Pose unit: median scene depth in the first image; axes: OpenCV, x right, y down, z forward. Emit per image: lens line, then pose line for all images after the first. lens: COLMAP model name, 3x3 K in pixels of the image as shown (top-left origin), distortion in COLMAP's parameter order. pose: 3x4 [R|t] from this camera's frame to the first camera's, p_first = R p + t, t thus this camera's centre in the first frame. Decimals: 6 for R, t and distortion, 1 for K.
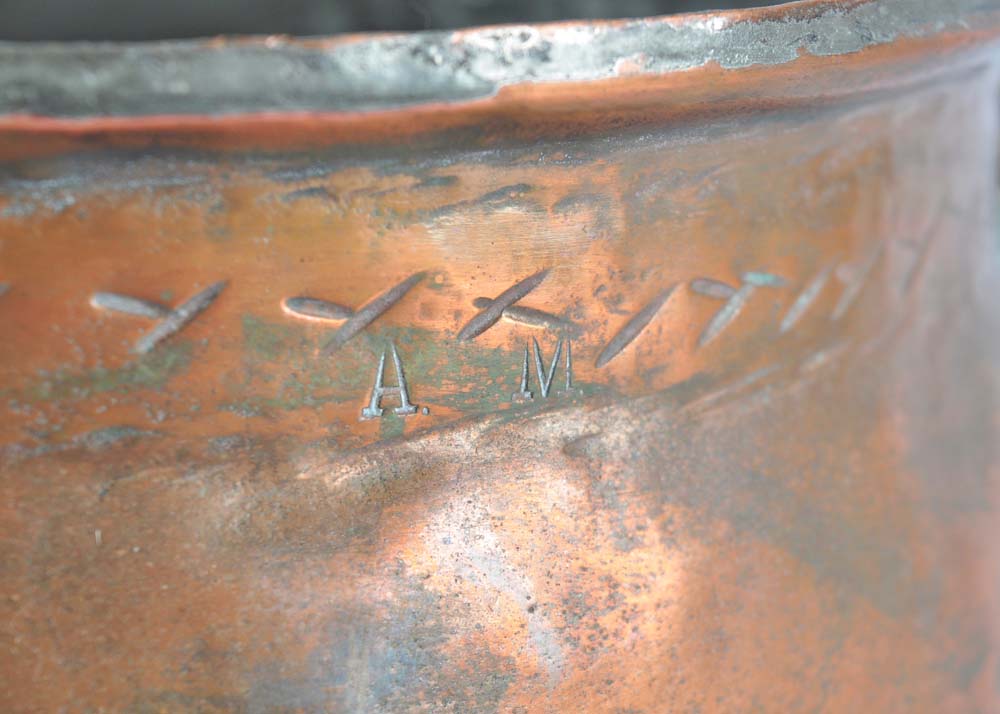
lens RADIAL K [[2398.9, 0, 500.0], [0, 2398.9, 357.0], [0, 0, 1]] dist [0.048220, 0.315516]
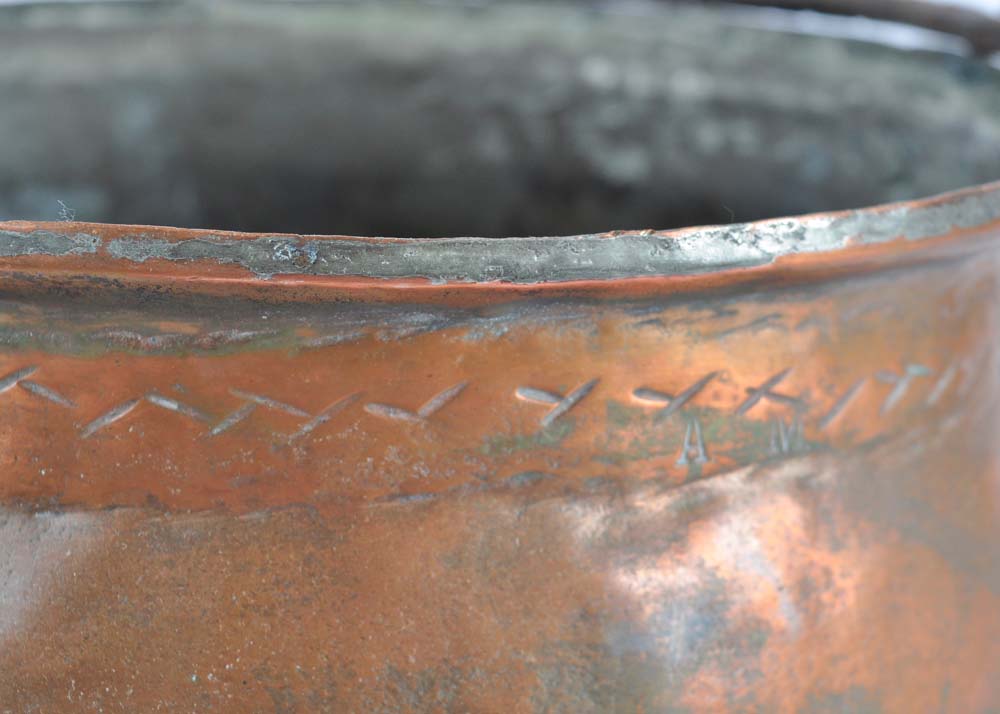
lens RADIAL K [[2398.9, 0, 500.0], [0, 2398.9, 357.0], [0, 0, 1]] dist [0.048220, 0.315516]
pose [[0.999559, -0.003740, 0.029453, -0.223525], [0.004080, 0.999926, -0.011490, -0.028189], [-0.029408, 0.011605, 0.999500, -0.564855]]
